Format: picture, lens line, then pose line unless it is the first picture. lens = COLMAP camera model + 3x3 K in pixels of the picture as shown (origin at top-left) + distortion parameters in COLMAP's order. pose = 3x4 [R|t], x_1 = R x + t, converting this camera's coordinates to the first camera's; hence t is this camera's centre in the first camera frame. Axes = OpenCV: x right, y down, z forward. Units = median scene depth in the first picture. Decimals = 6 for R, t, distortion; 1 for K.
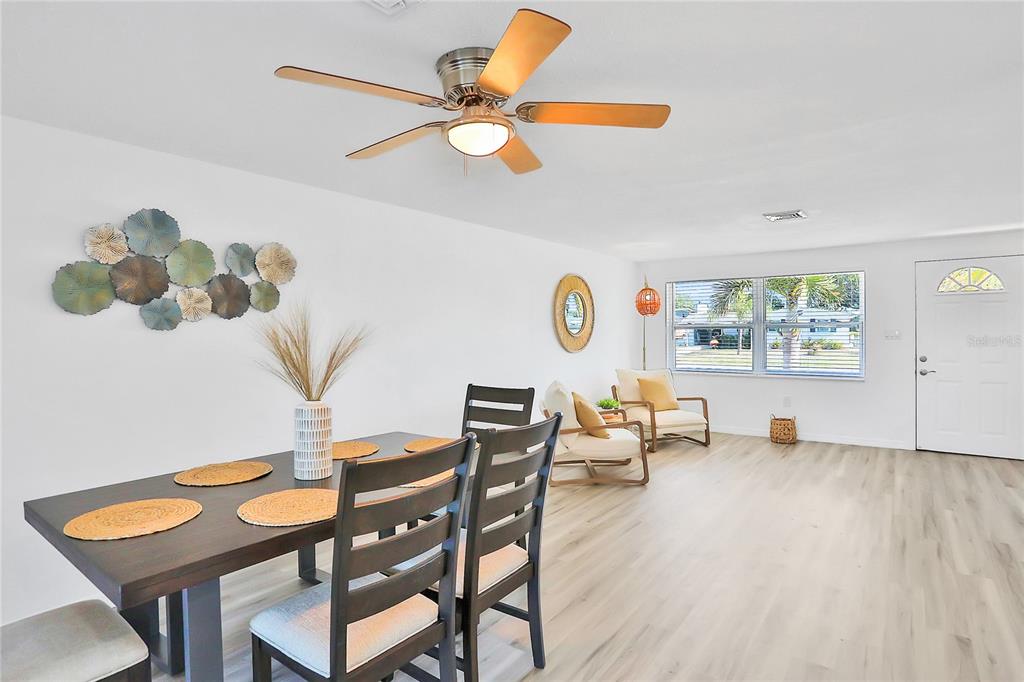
lens RADIAL K [[555.0, 0, 514.3], [0, 555.0, 329.8], [0, 0, 1]] dist [-0.074832, 0.046174]
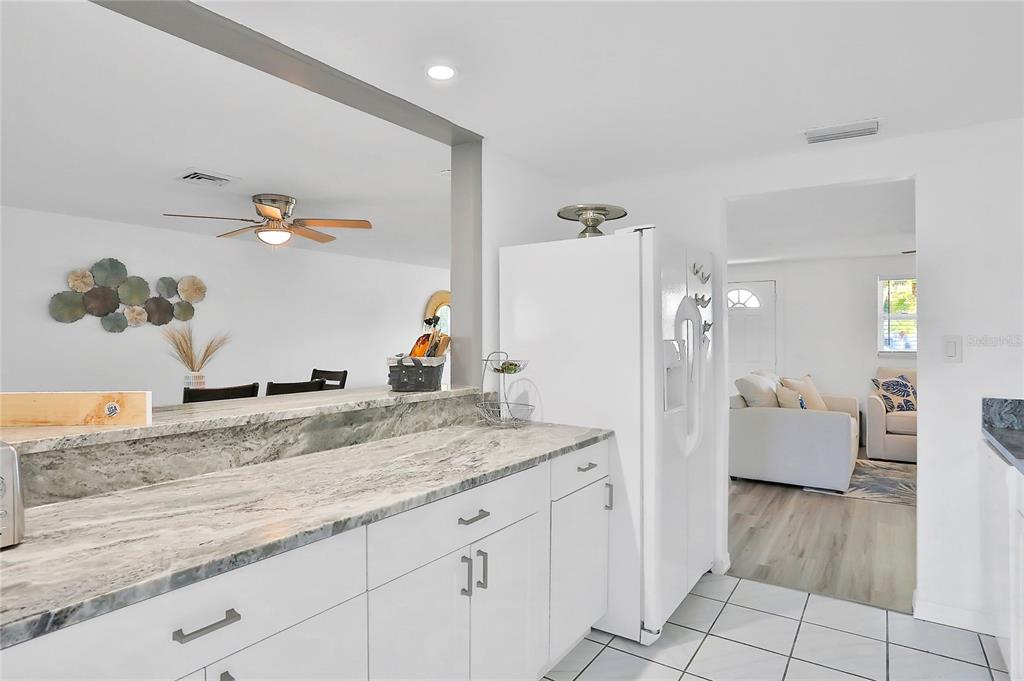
lens RADIAL K [[561.9, 0, 511.4], [0, 561.9, 334.3], [0, 0, 1]] dist [-0.075465, 0.037660]
pose [[0.999422, 0.009052, 0.032778, 0.455554], [-0.009113, 0.999957, 0.001701, -0.006330], [-0.032761, -0.001999, 0.999461, -0.633356]]
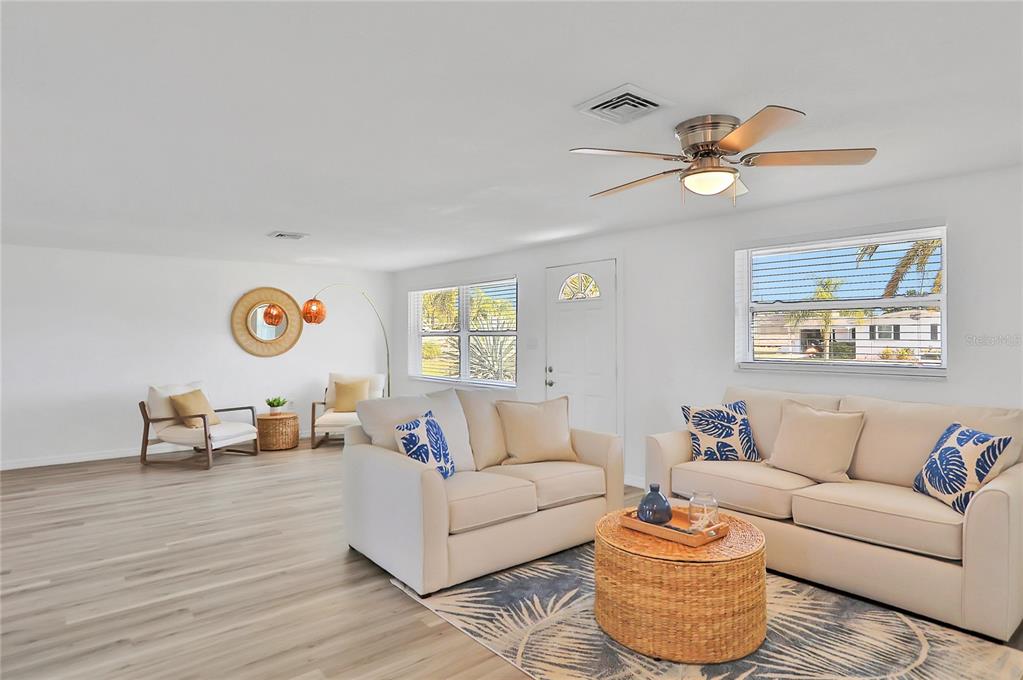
lens RADIAL K [[569.2, 0, 511.5], [0, 569.2, 340.0], [0, 0, 1]] dist [-0.005937, -0.000406]
pose [[0.966014, 0.006942, -0.258398, 1.850070], [-0.006740, 0.999976, 0.001665, 0.000254], [0.258404, 0.000133, 0.966037, -0.002465]]
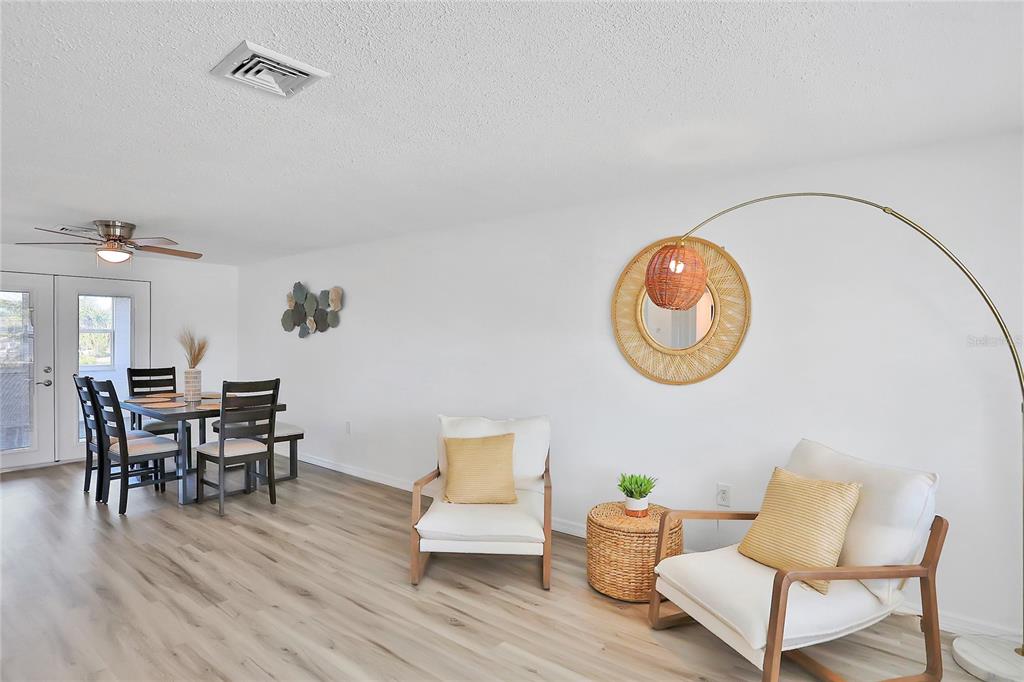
lens RADIAL K [[561.9, 0, 511.4], [0, 561.9, 334.8], [0, 0, 1]] dist [-0.075465, 0.037660]
pose [[-0.066988, -0.006788, -0.997731, 1.373359], [-0.008591, 0.999944, -0.006226, -0.006100], [0.997717, 0.008155, -0.067042, 1.824644]]
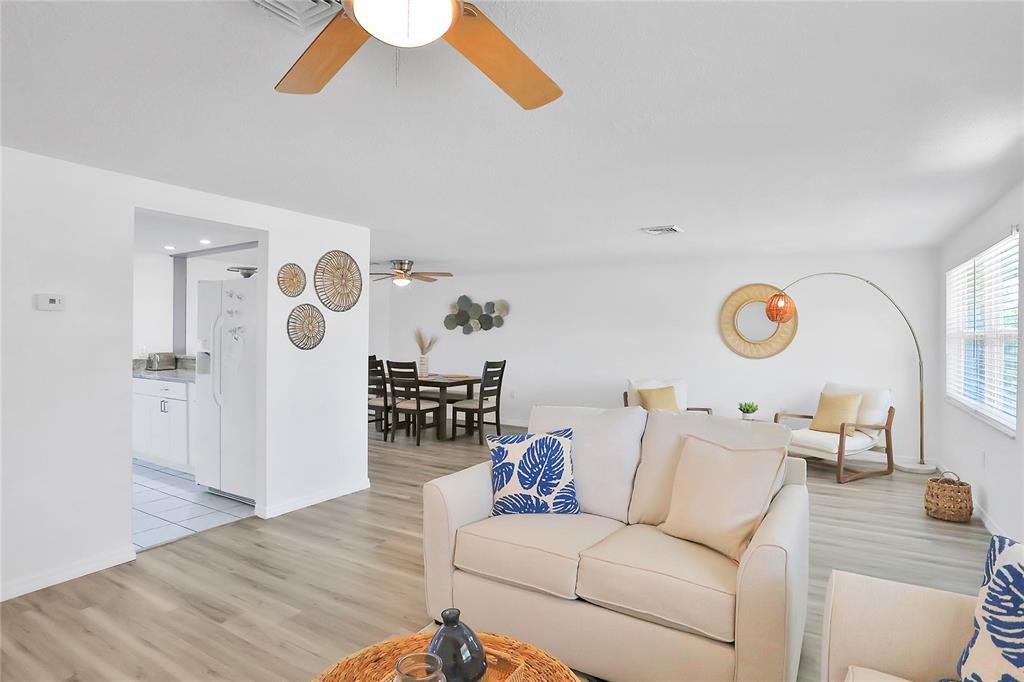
lens RADIAL K [[555.0, 0, 514.3], [0, 555.0, 329.8], [0, 0, 1]] dist [-0.074832, 0.046174]
pose [[0.081436, -0.004252, -0.996669, 2.314809], [-0.009065, 0.999946, -0.005007, -0.011028], [0.996637, 0.009442, 0.081393, 0.939148]]
